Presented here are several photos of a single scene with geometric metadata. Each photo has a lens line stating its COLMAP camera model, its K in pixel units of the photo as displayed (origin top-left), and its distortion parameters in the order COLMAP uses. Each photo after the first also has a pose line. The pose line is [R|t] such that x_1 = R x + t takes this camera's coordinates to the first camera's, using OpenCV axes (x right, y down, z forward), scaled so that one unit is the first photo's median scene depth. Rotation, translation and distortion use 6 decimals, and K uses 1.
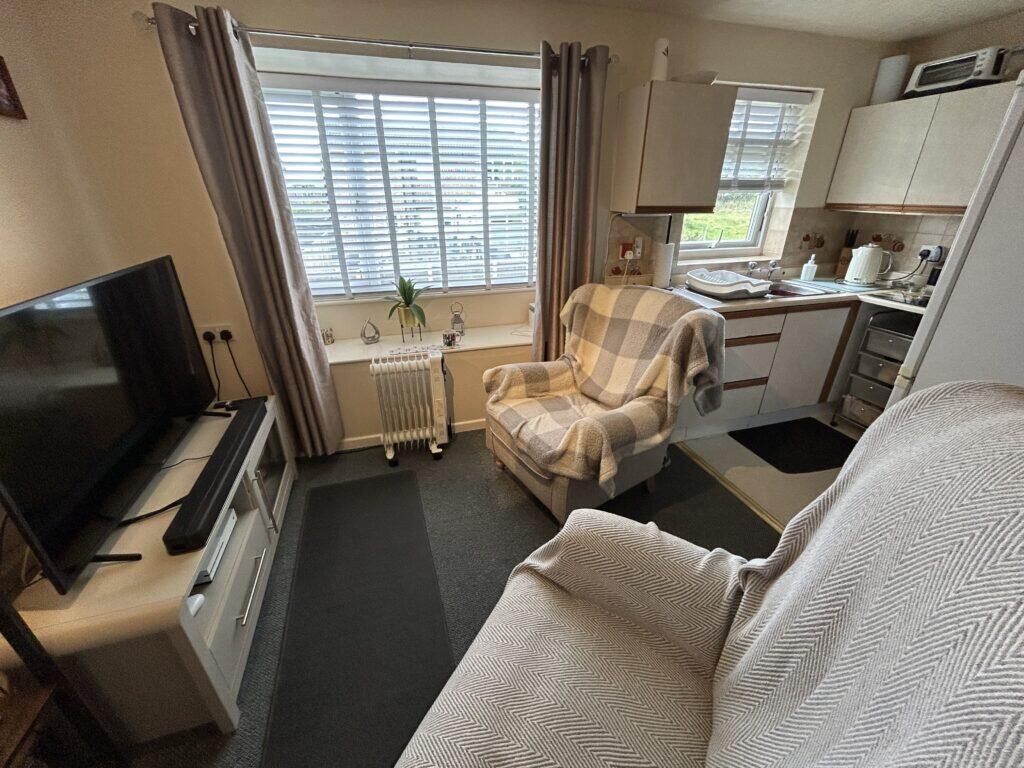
lens RADIAL K [[425.1, 0, 506.2], [0, 425.1, 385.7], [0, 0, 1]] dist [0.001489, 0.000183]
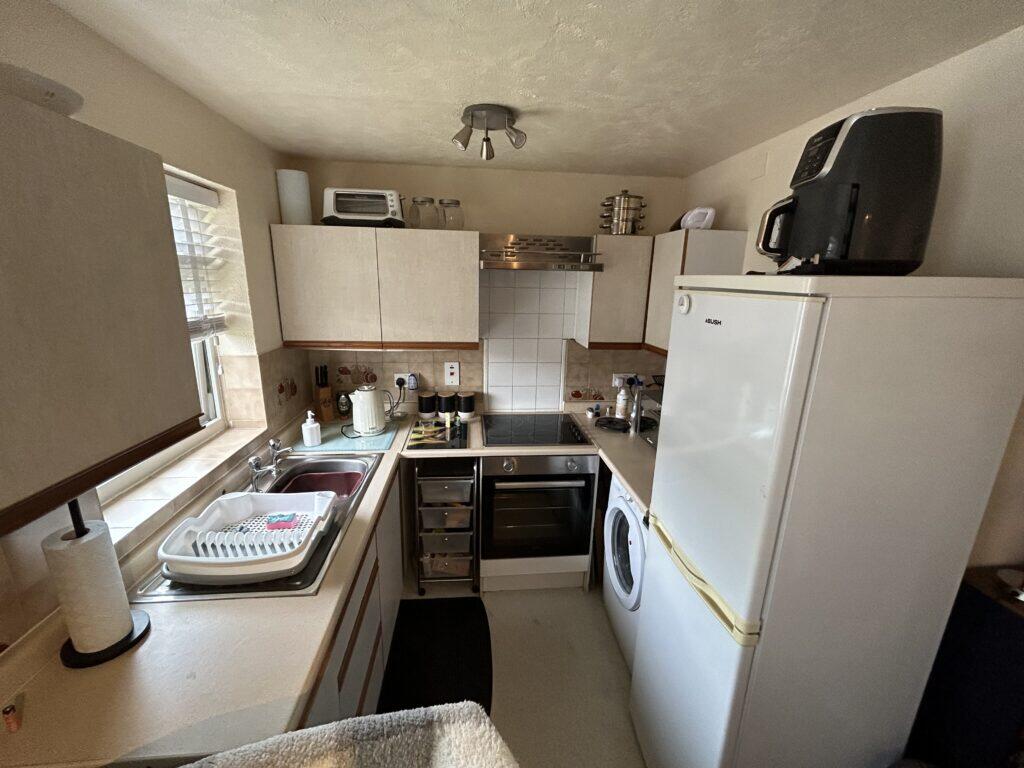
lens RADIAL K [[425.1, 0, 506.2], [0, 425.1, 385.7], [0, 0, 1]] dist [0.001489, 0.000183]
pose [[0.186389, -0.221714, 0.957132, 0.119133], [0.401767, 0.906225, 0.131682, -0.322529], [-0.896573, 0.360000, 0.257987, 0.531230]]
